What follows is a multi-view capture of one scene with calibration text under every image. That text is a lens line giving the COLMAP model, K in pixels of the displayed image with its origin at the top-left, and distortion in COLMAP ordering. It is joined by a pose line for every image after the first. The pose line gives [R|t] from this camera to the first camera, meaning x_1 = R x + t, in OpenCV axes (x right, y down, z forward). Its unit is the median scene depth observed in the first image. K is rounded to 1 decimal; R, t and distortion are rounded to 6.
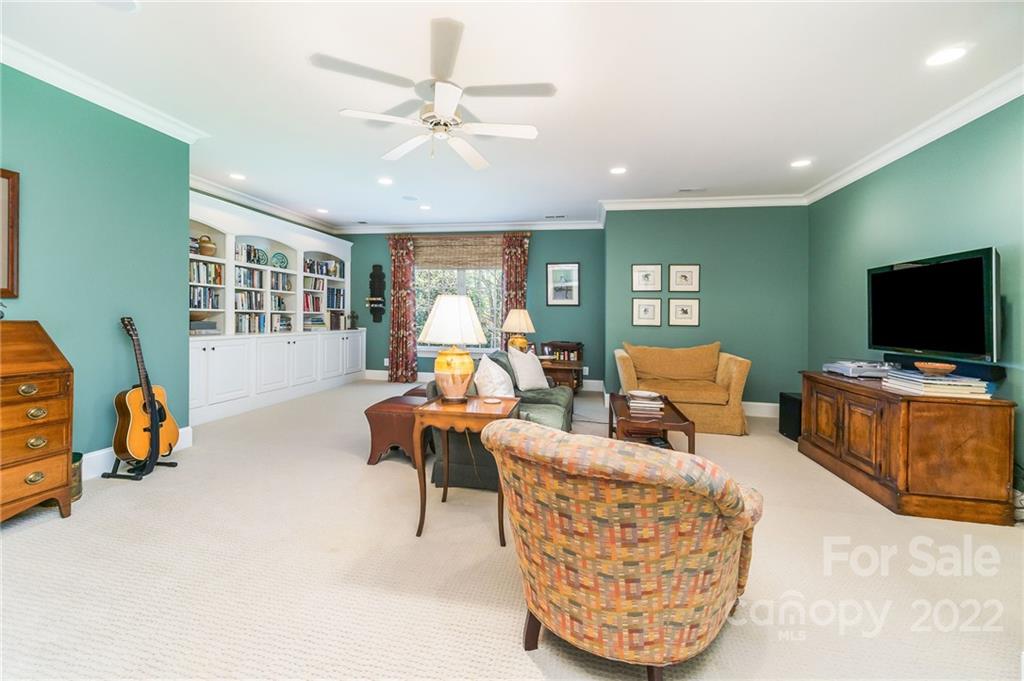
lens RADIAL K [[410.5, 0, 509.0], [0, 410.5, 315.5], [0, 0, 1]] dist [0.000794, -0.001104]
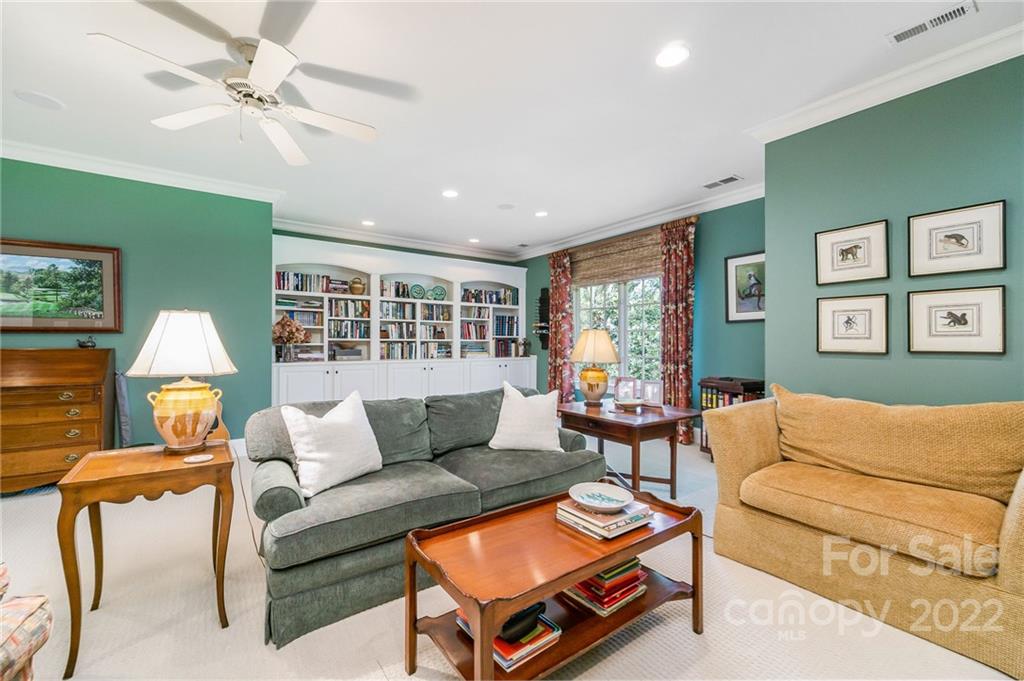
lens RADIAL K [[410.5, 0, 513.8], [0, 410.5, 347.0], [0, 0, 1]] dist [0.000794, -0.001104]
pose [[0.740030, -0.009657, -0.672504, 0.285995], [0.015851, 0.999870, 0.003086, 0.008002], [0.672387, -0.012944, 0.740087, 0.290013]]
